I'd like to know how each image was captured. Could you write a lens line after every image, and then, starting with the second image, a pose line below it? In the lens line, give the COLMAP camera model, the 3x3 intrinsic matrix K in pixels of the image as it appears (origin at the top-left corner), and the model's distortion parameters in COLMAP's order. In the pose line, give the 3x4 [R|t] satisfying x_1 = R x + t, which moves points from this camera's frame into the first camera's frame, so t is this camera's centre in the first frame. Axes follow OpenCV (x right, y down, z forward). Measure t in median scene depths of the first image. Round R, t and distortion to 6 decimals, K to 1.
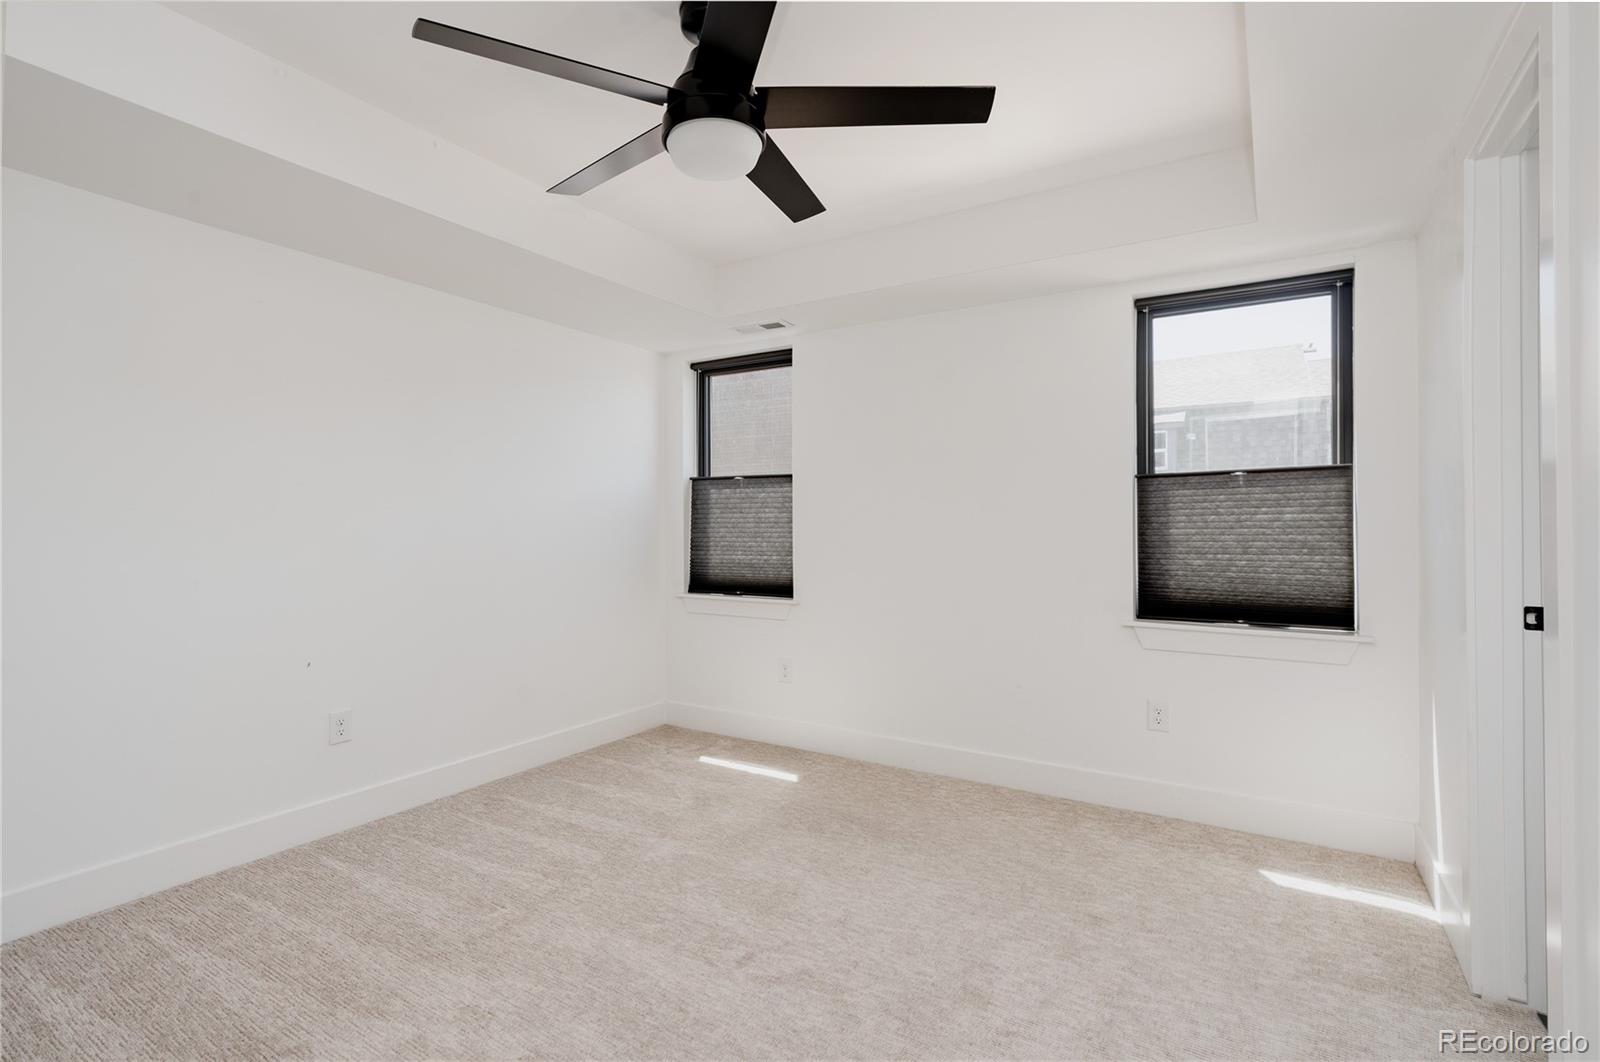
lens RADIAL K [[777.6, 0, 801.2], [0, 777.6, 523.1], [0, 0, 1]] dist [0.003374, 0.000742]
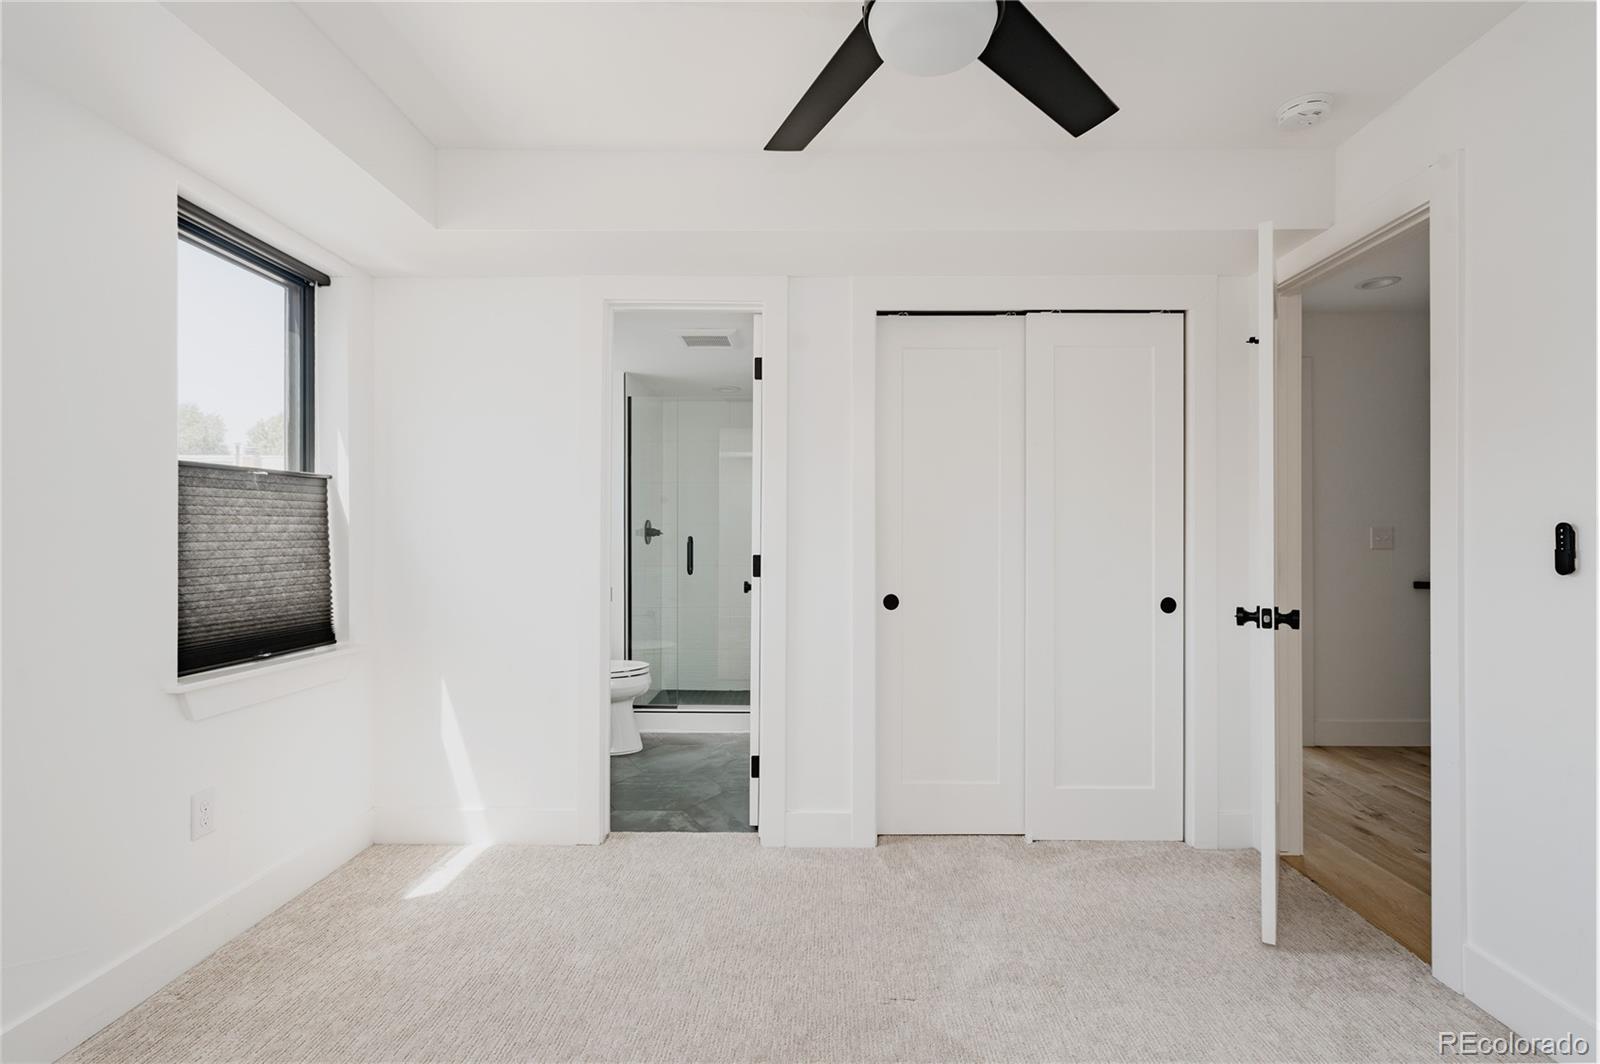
lens RADIAL K [[777.6, 0, 804.1], [0, 777.6, 539.4], [0, 0, 1]] dist [0.003374, 0.000742]
pose [[-0.510918, -0.003404, 0.859623, -0.427210], [-0.003908, 0.999991, 0.001637, 0.001729], [-0.859621, -0.002523, -0.510926, 0.943700]]
